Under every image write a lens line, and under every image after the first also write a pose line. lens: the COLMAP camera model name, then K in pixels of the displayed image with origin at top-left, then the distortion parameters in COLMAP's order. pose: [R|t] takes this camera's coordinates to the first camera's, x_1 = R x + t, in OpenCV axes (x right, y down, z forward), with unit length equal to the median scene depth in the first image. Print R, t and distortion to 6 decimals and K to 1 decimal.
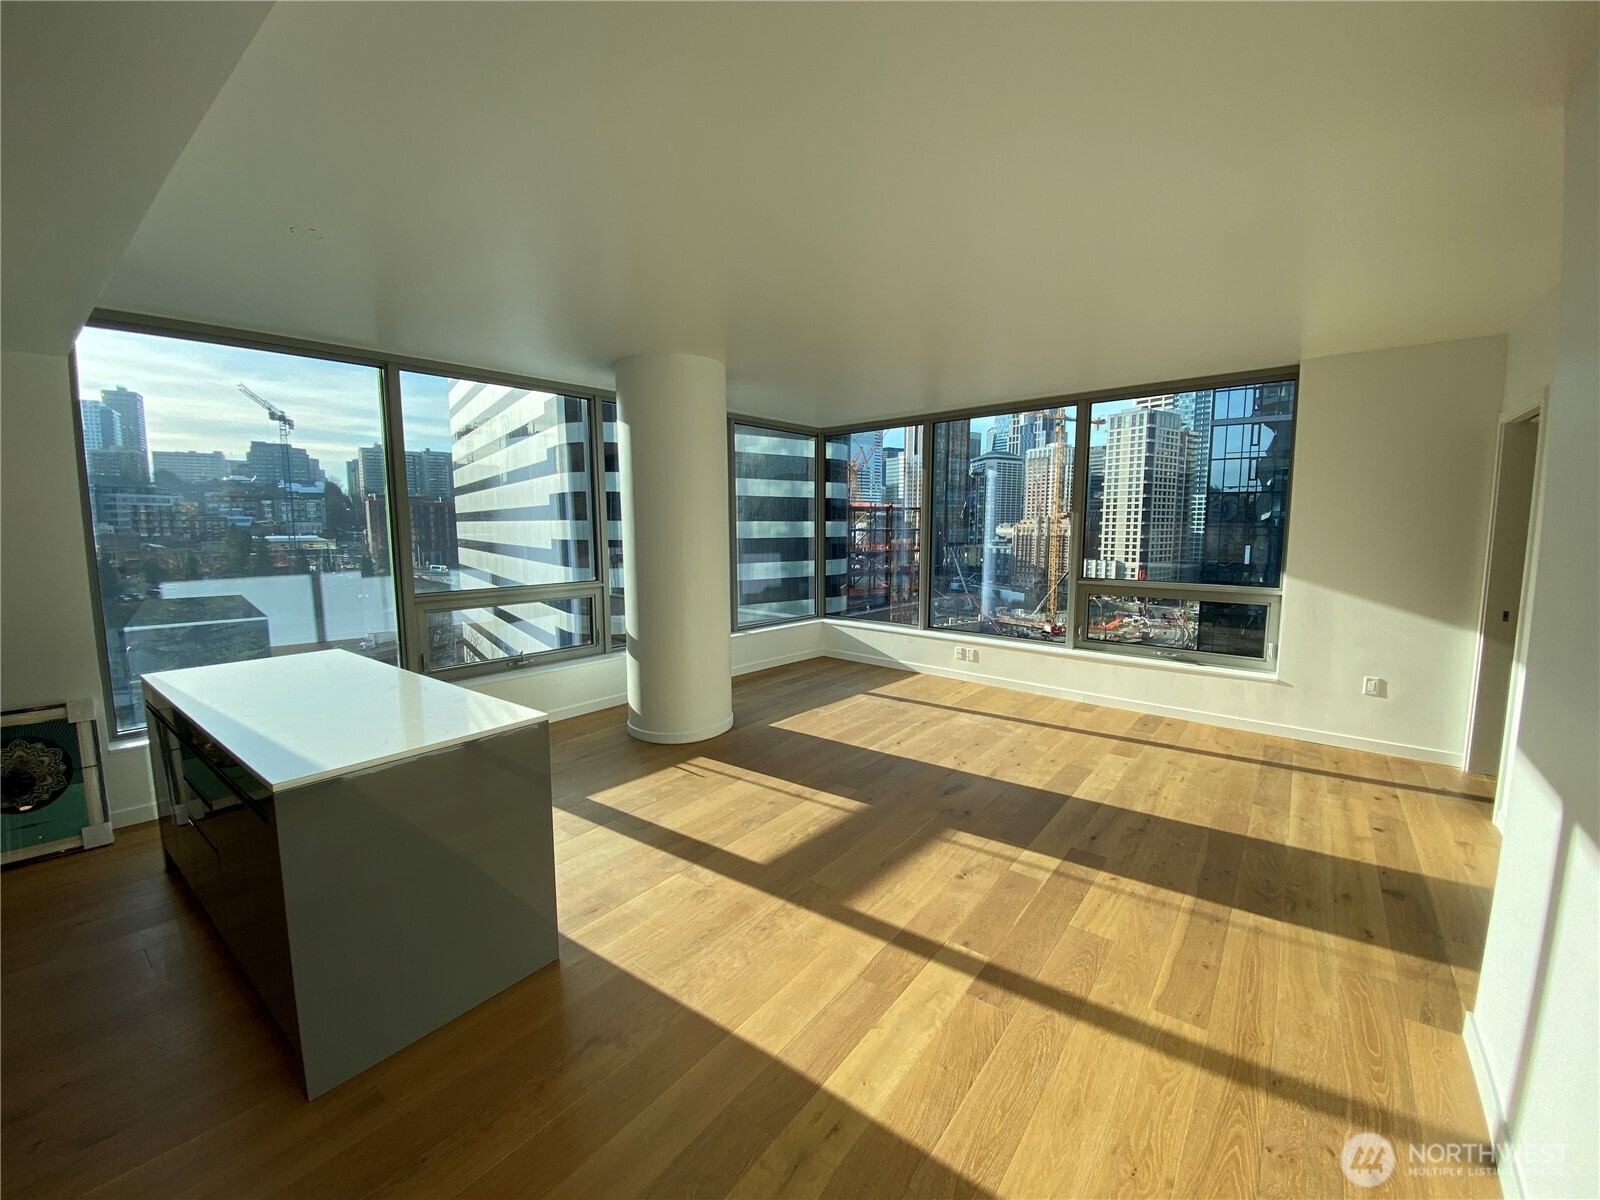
lens RADIAL K [[653.0, 0, 803.5], [0, 653.0, 592.4], [0, 0, 1]] dist [0.037695, -0.026720]
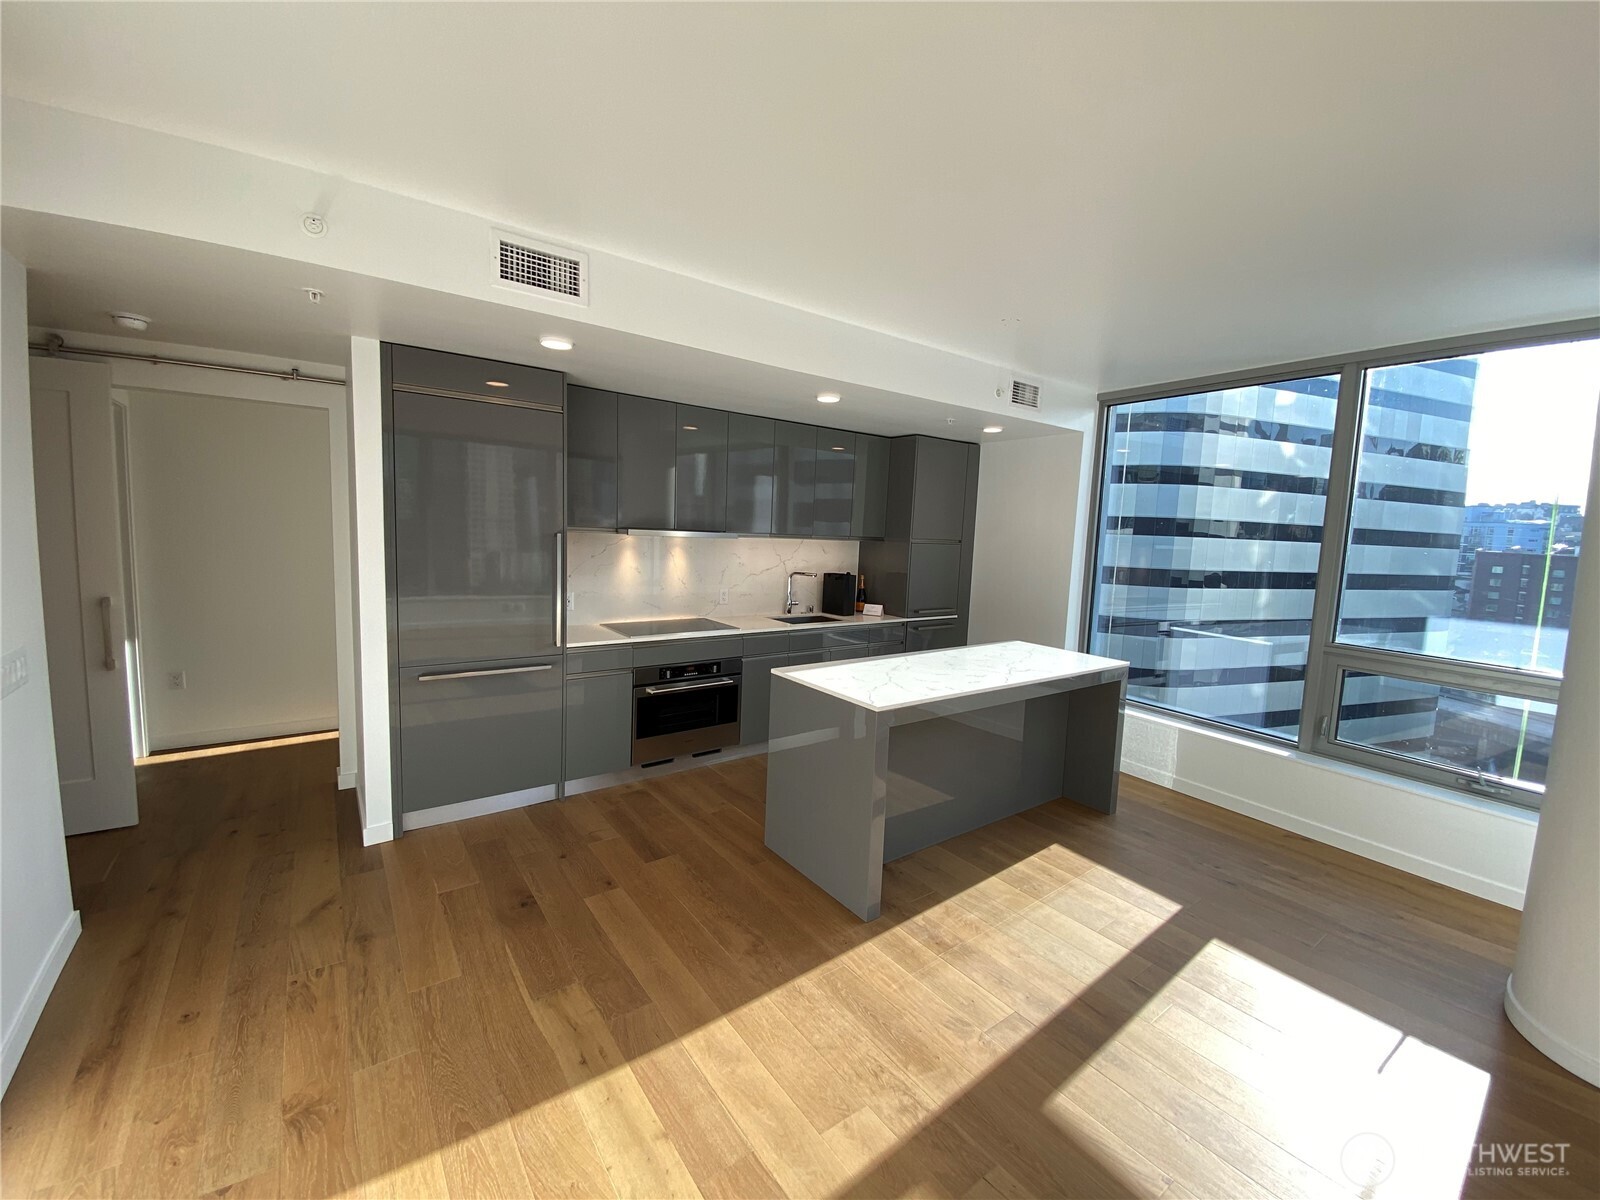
lens RADIAL K [[653.0, 0, 803.5], [0, 653.0, 592.4], [0, 0, 1]] dist [0.037695, -0.026720]
pose [[-0.276812, 0.089195, -0.956776, 0.818696], [-0.140769, 0.981177, 0.132197, -0.165636], [0.950557, 0.171278, -0.259045, 1.283130]]
